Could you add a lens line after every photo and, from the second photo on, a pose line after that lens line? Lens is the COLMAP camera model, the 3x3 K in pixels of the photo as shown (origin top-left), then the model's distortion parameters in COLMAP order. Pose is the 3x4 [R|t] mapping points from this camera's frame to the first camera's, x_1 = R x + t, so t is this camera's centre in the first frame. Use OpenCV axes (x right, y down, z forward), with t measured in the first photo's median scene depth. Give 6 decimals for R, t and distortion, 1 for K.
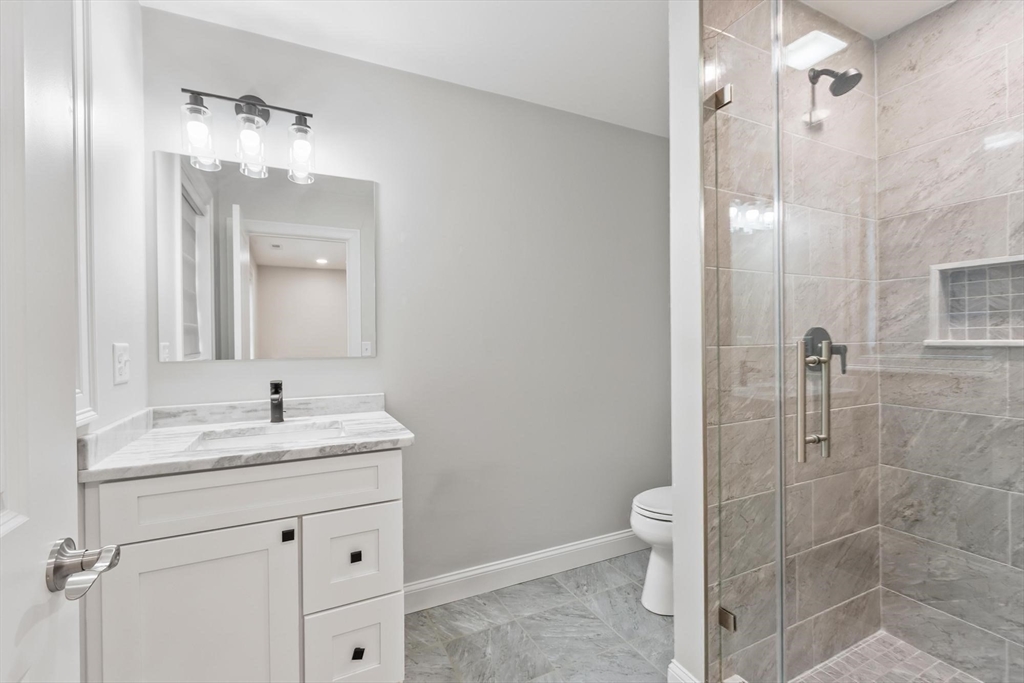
lens RADIAL K [[443.1, 0, 509.8], [0, 443.1, 344.1], [0, 0, 1]] dist [-0.002046, 0.000906]
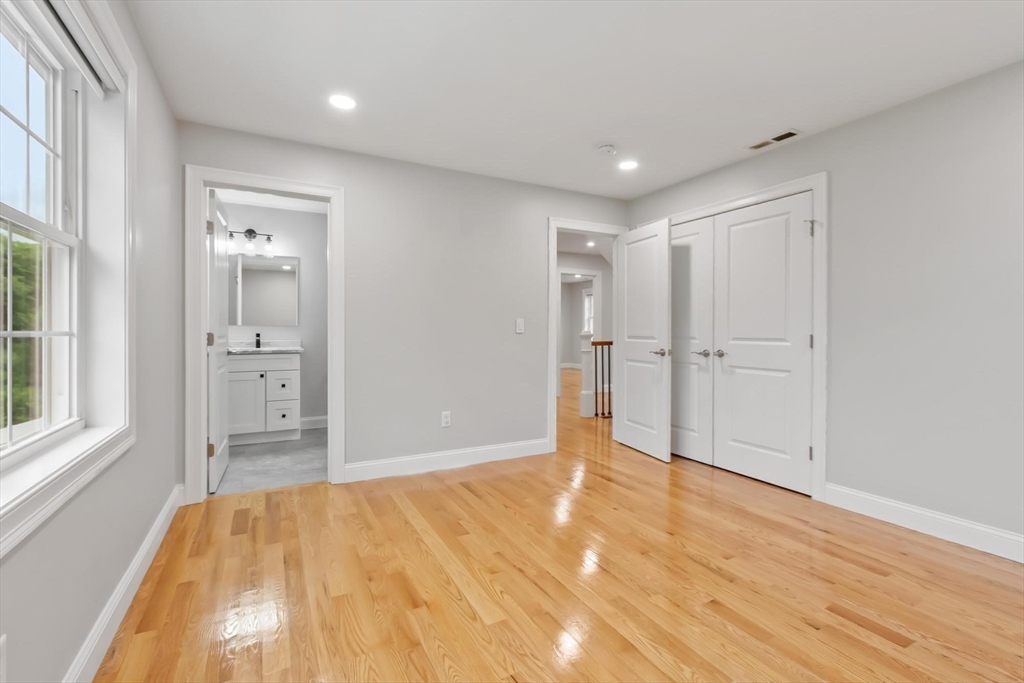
lens RADIAL K [[443.1, 0, 509.4], [0, 443.1, 333.7], [0, 0, 1]] dist [-0.002046, 0.000906]
pose [[0.998765, 0.010455, 0.048571, 1.063681], [-0.010288, 0.999940, -0.003682, 0.092817], [-0.048606, 0.003178, 0.998813, -2.154412]]
